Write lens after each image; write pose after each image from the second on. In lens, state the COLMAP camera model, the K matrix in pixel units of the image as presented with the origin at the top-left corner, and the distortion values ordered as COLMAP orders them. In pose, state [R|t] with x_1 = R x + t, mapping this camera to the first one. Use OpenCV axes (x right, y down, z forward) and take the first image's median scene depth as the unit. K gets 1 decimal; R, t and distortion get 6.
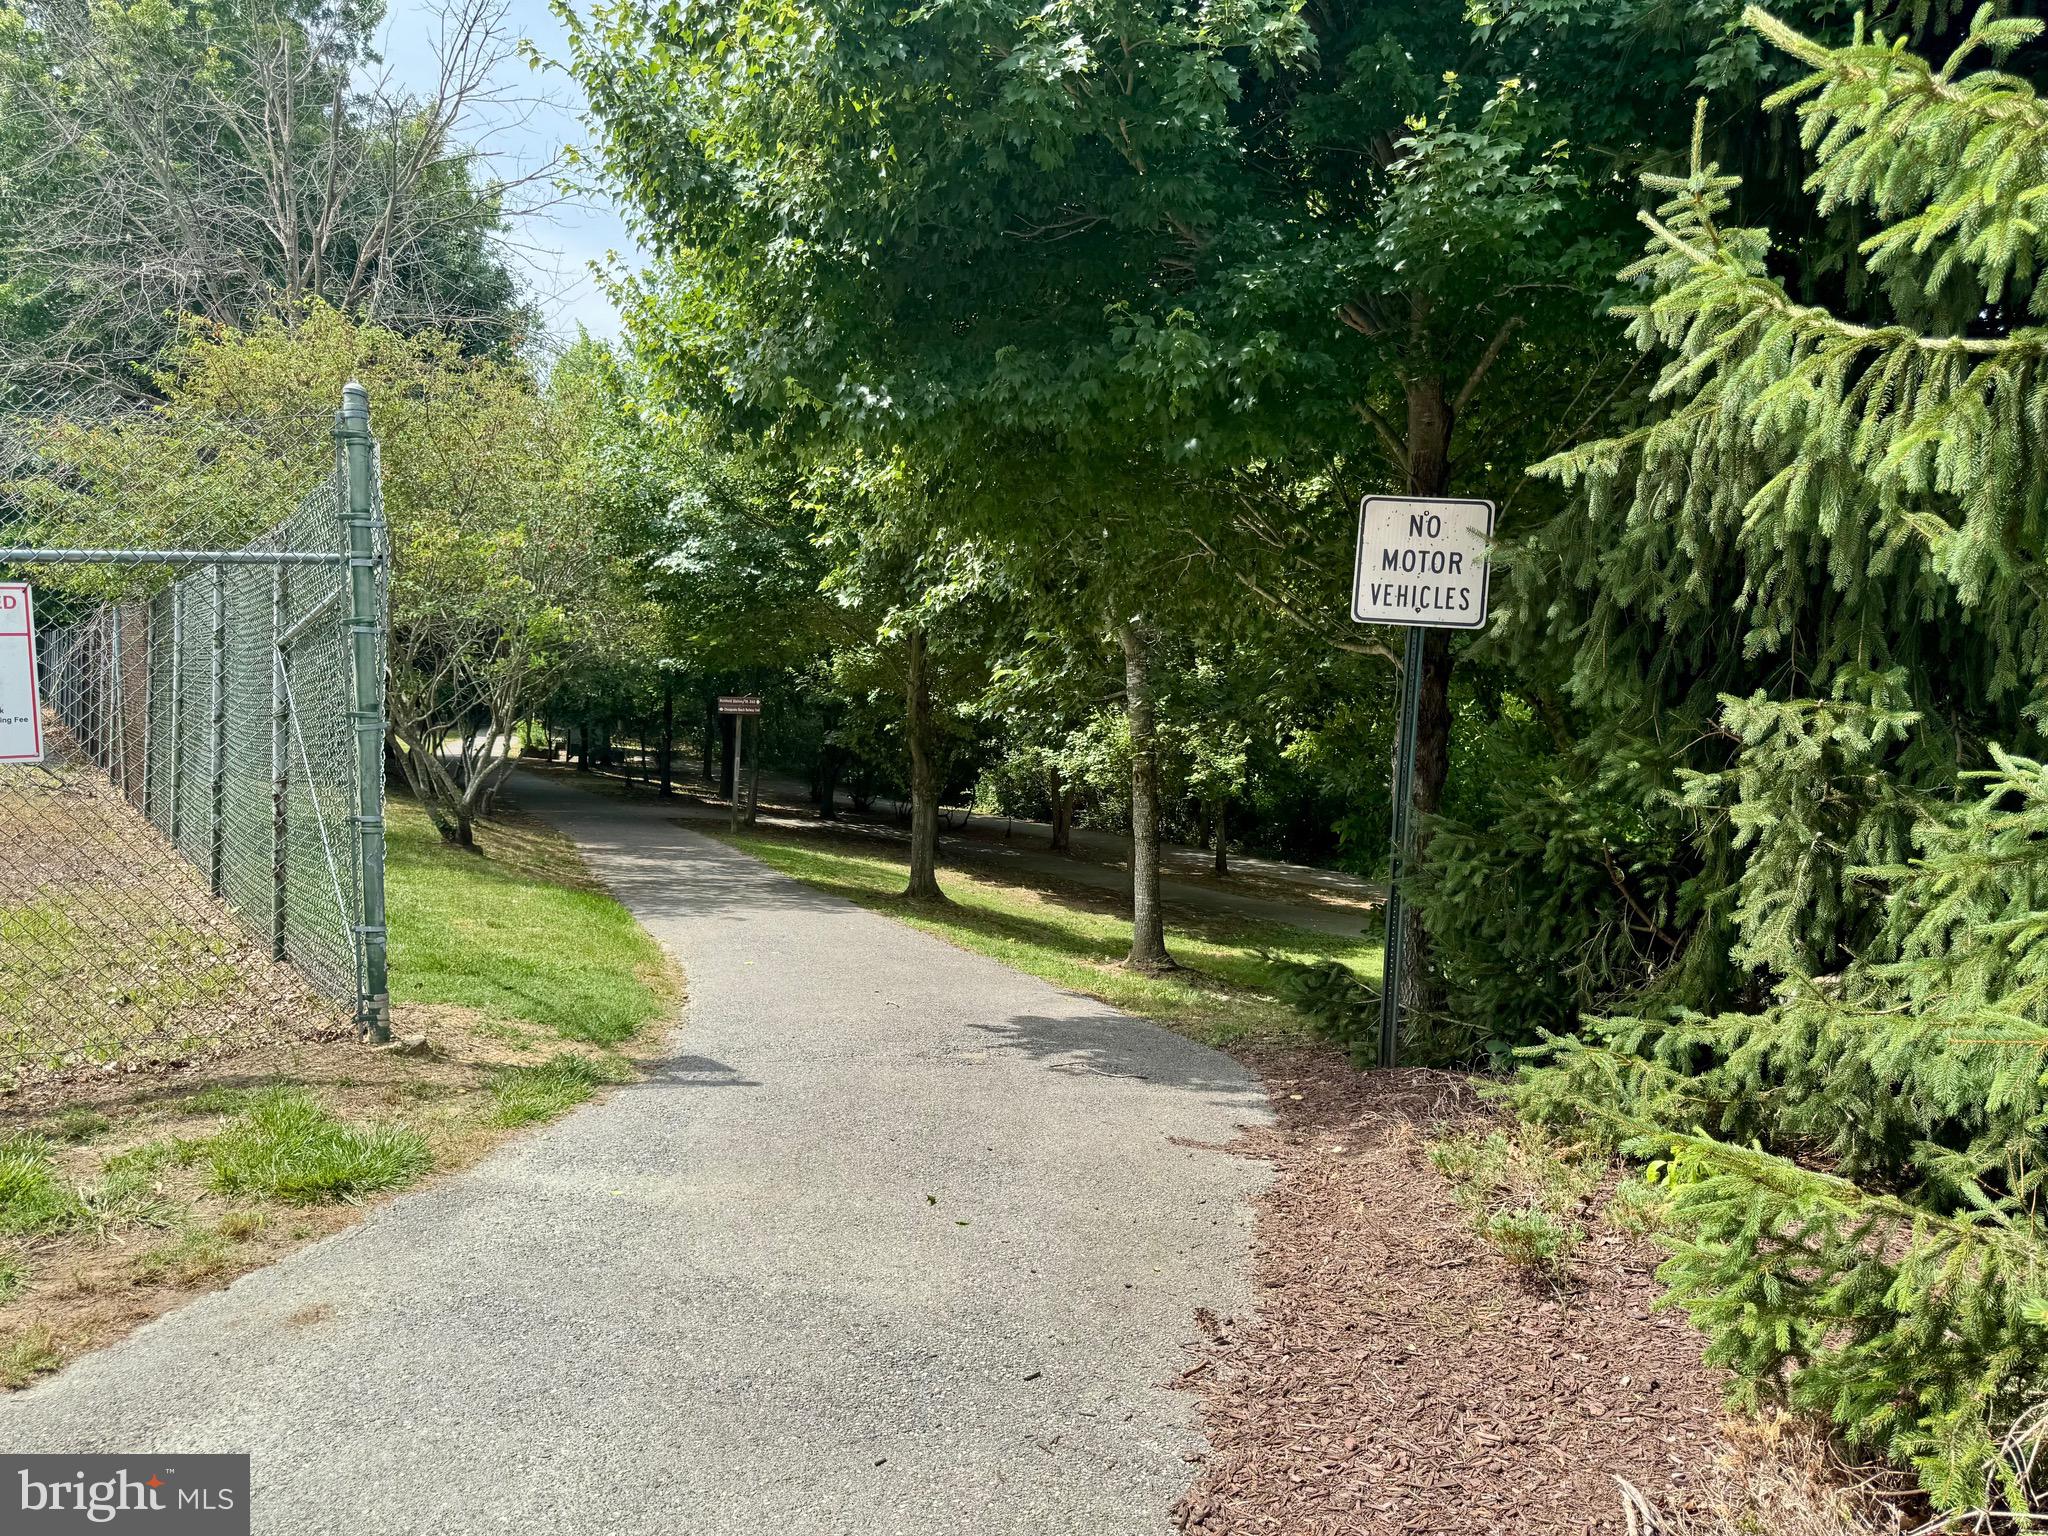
lens RADIAL K [[1405.7, 0, 1043.3], [0, 1405.7, 772.8], [0, 0, 1]] dist [0.012047, 0.000713]
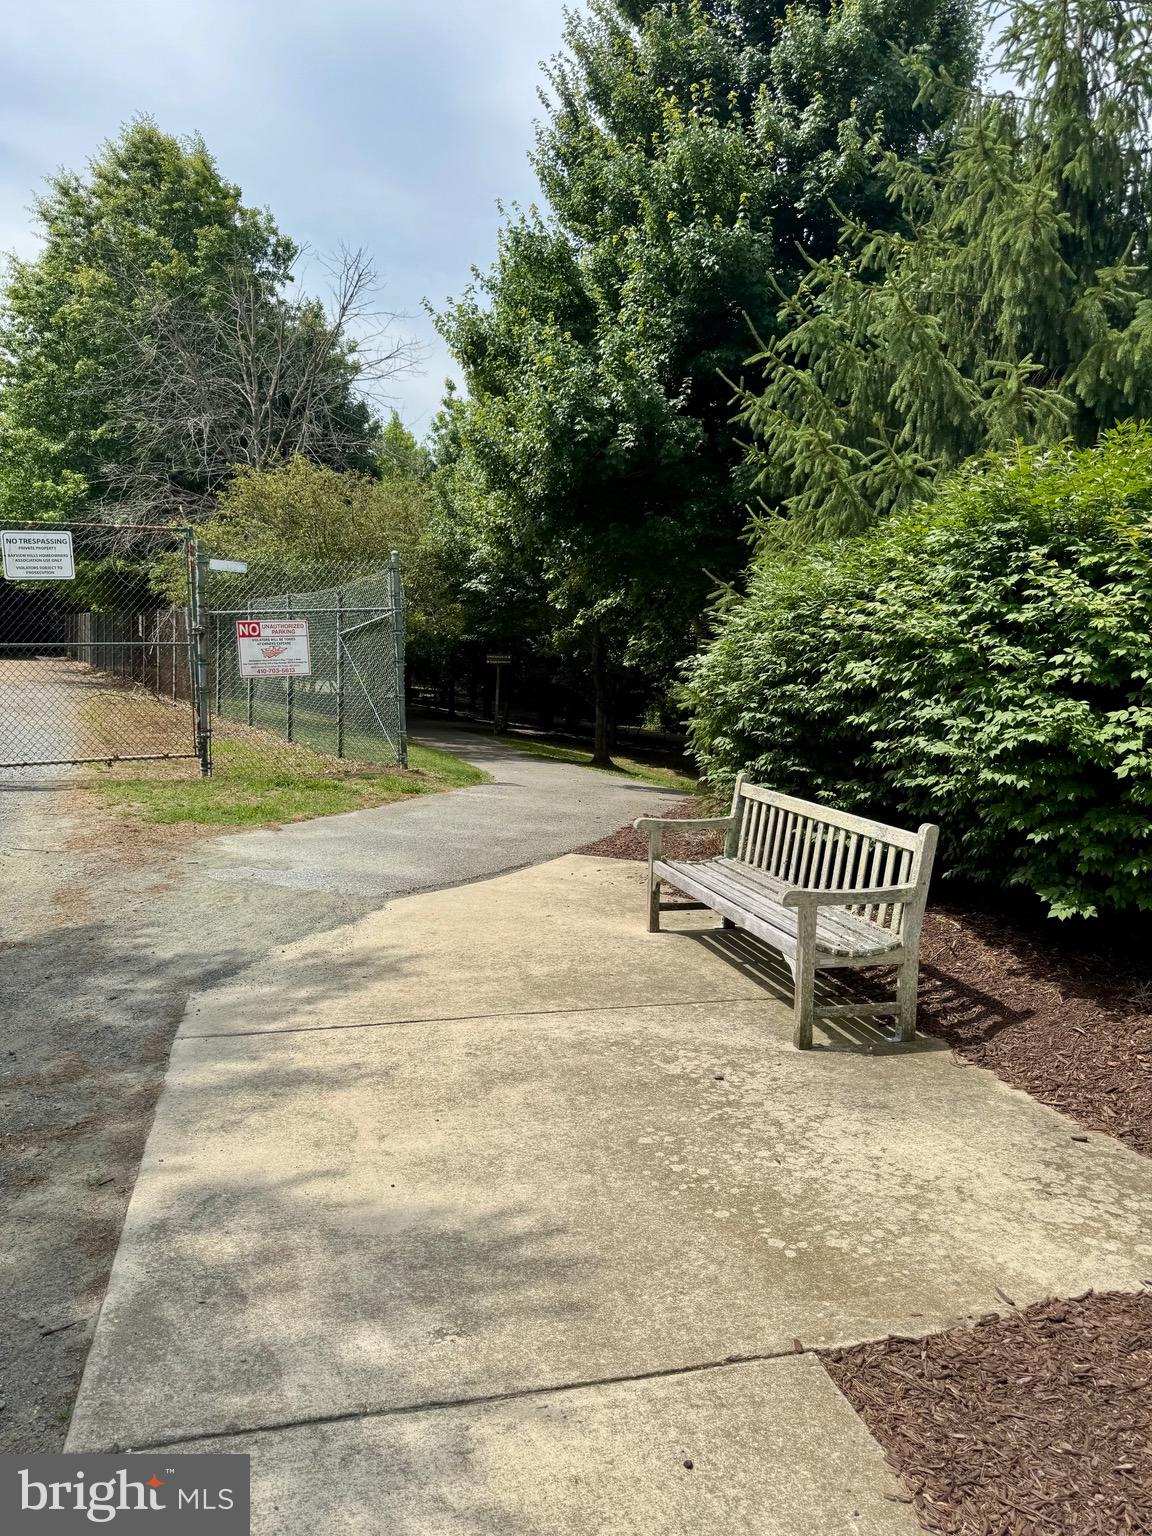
lens RADIAL K [[1054.3, 0, 569.1], [0, 1054.3, 775.5], [0, 0, 1]] dist [0.012047, 0.000713]
pose [[0.990817, 0.011554, -0.134714, 0.070142], [-0.003276, 0.998101, 0.061511, 0.023122], [0.135169, -0.060505, 0.988973, -0.441303]]
